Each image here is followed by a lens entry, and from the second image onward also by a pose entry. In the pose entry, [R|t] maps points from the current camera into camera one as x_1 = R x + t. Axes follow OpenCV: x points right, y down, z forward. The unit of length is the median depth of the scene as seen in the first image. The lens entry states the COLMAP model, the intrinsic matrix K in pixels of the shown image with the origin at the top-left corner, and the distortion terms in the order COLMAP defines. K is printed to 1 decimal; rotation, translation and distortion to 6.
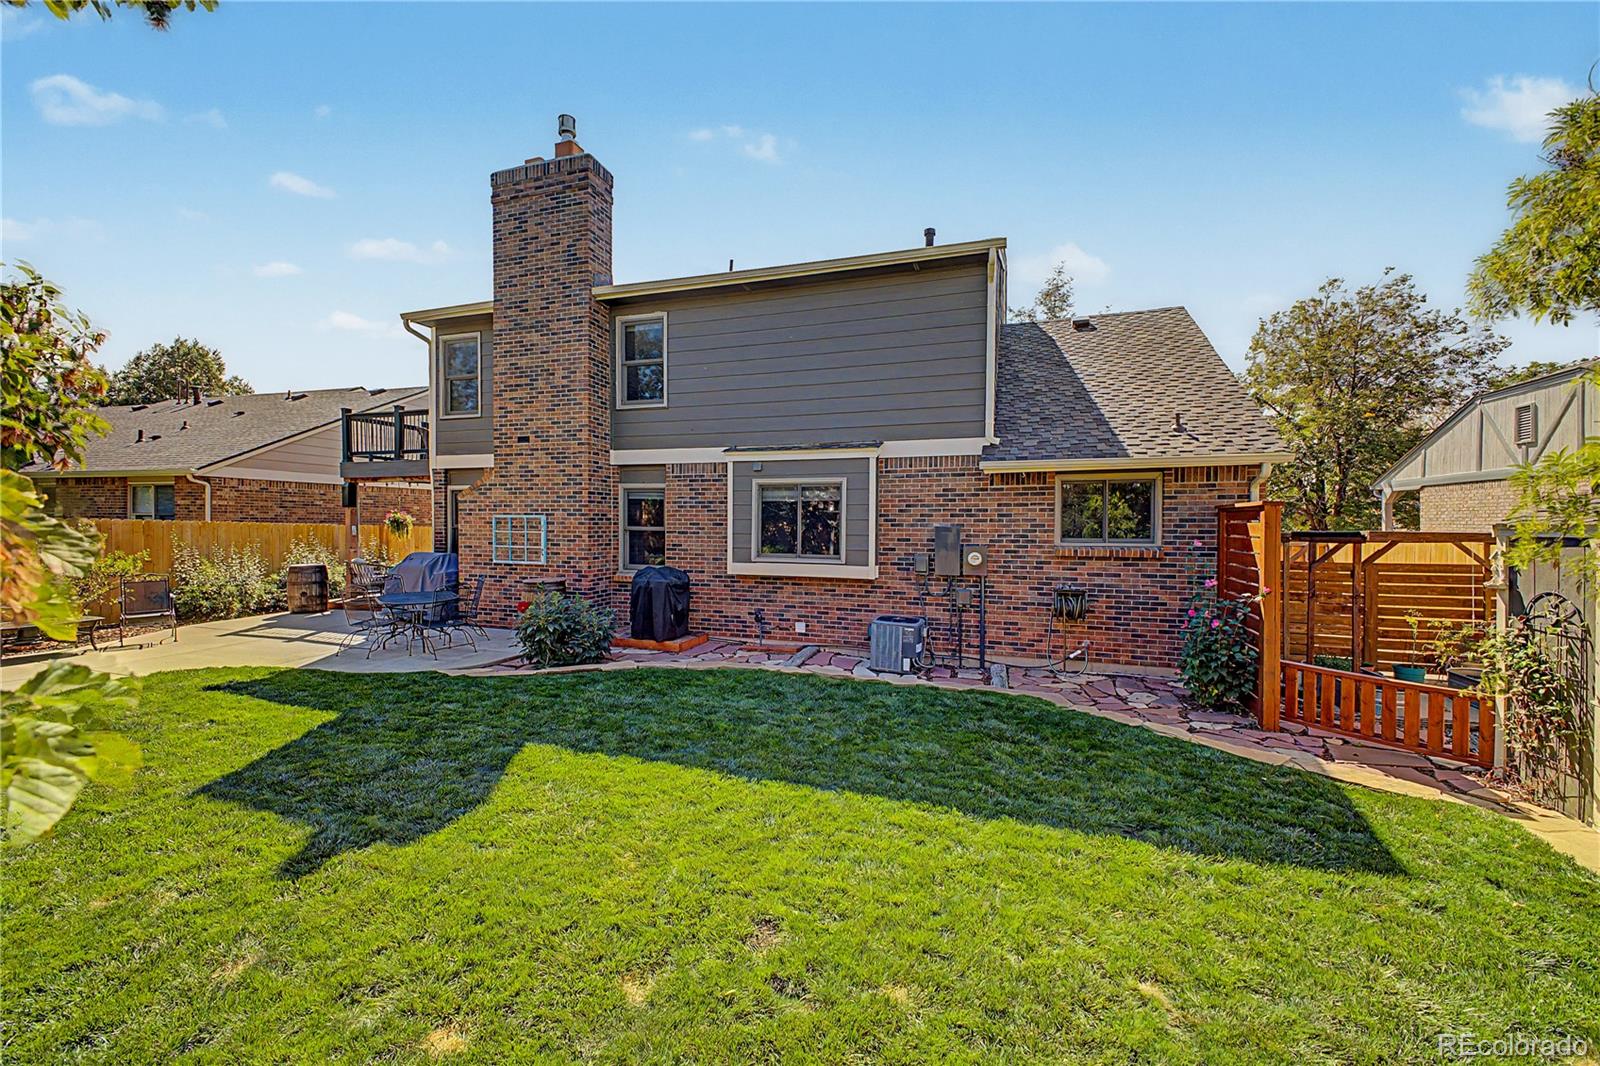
lens RADIAL K [[629.9, 0, 800.2], [0, 629.9, 536.6], [0, 0, 1]] dist [0.020196, -0.000905]
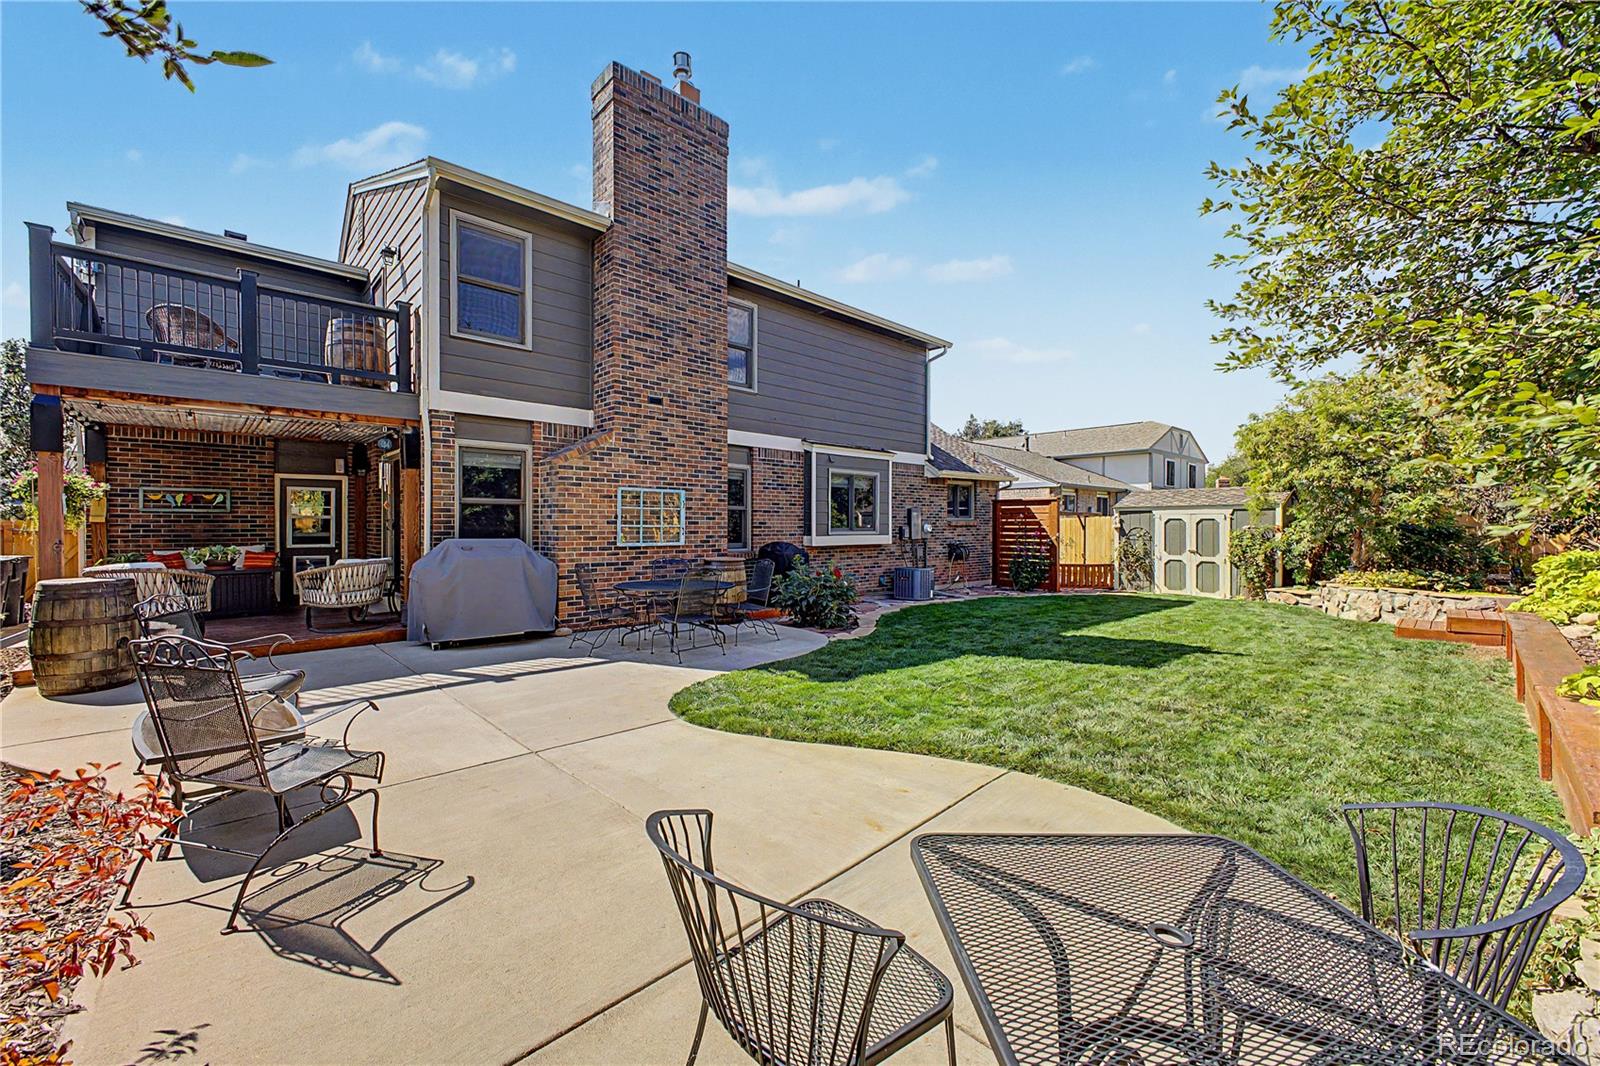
lens RADIAL K [[629.9, 0, 800.7], [0, 629.9, 529.8], [0, 0, 1]] dist [0.020196, -0.000905]
pose [[0.479596, -0.015680, 0.877350, -1.177496], [0.012857, 0.999859, 0.010842, 0.015683], [-0.877395, 0.006080, 0.479729, 0.447556]]
